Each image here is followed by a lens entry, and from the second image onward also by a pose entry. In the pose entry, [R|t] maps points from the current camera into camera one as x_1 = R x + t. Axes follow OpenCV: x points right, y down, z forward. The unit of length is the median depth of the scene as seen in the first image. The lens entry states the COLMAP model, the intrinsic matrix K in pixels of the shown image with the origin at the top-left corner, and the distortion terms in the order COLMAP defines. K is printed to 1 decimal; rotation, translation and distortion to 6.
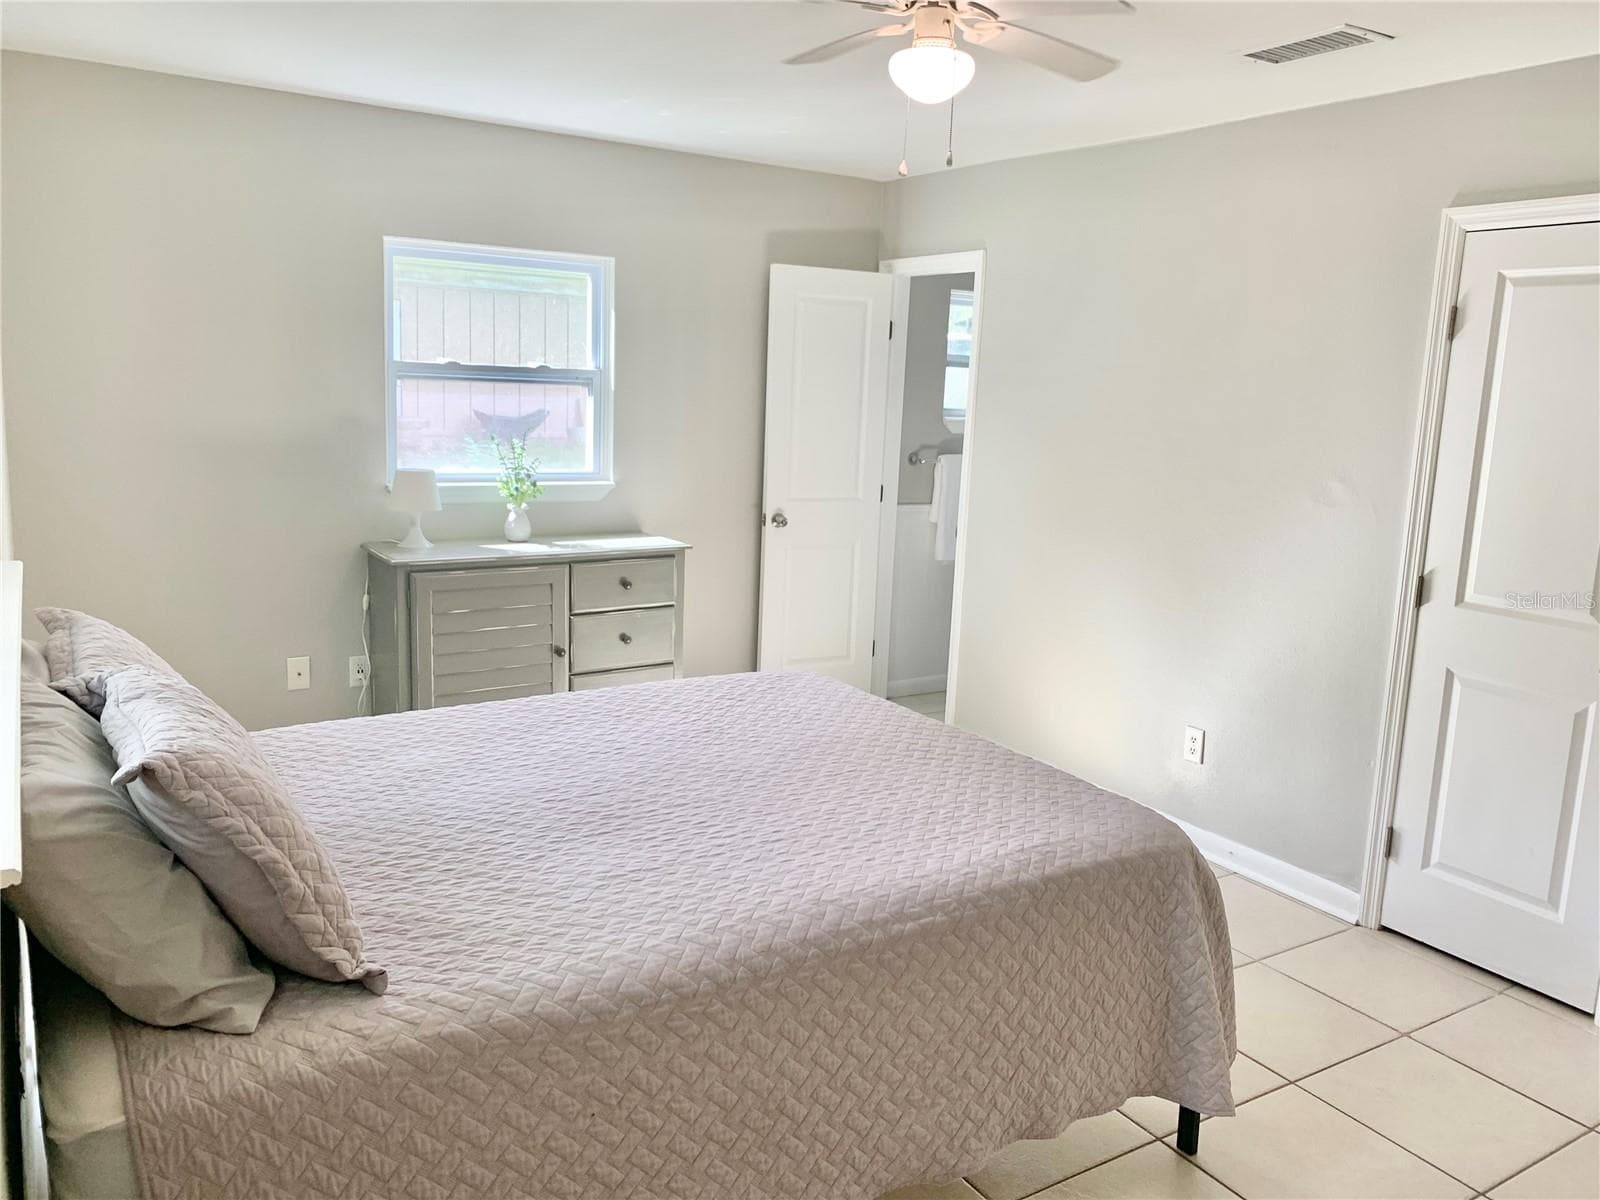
lens RADIAL K [[1231.5, 0, 796.9], [0, 1231.5, 591.9], [0, 0, 1]] dist [0.067785, -0.066462]
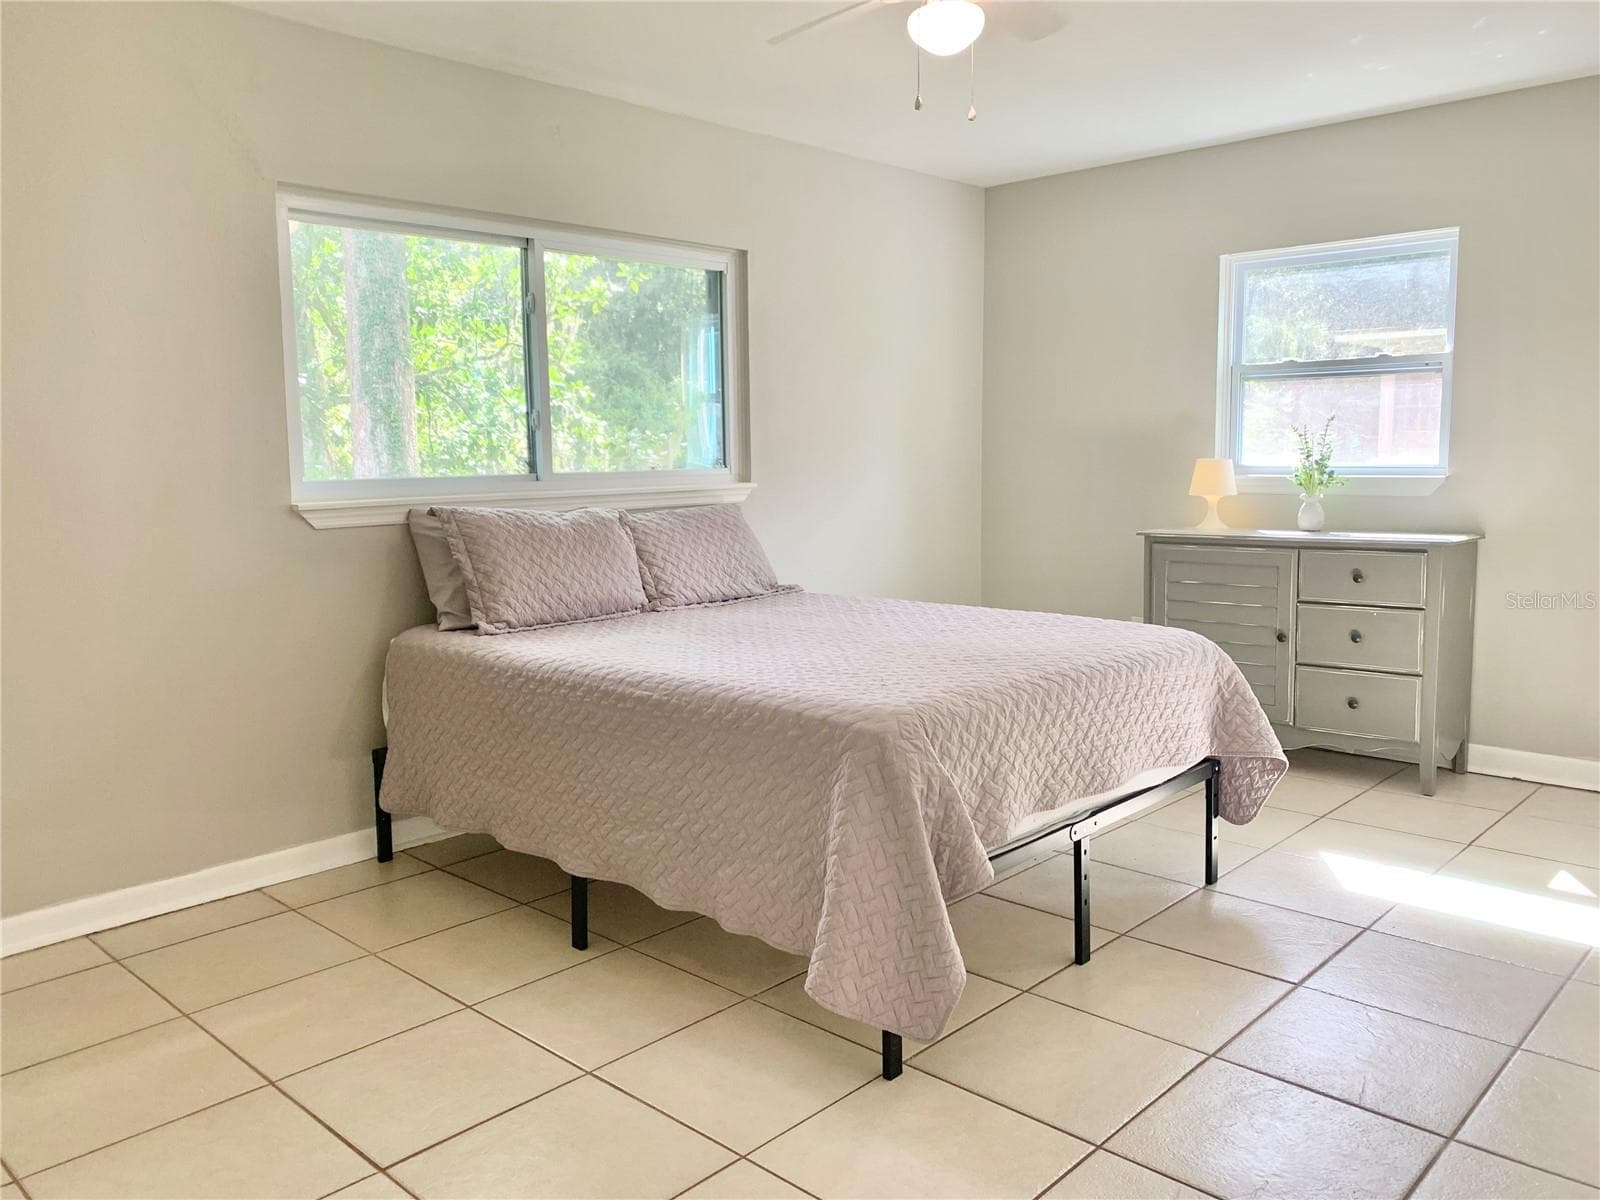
lens RADIAL K [[1231.5, 0, 797.1], [0, 1231.5, 603.3], [0, 0, 1]] dist [0.067785, -0.066462]
pose [[0.269368, 0.077218, -0.959936, 0.649808], [-0.150028, 0.987975, 0.037374, 0.041913], [0.951279, 0.133950, 0.277714, 0.339507]]
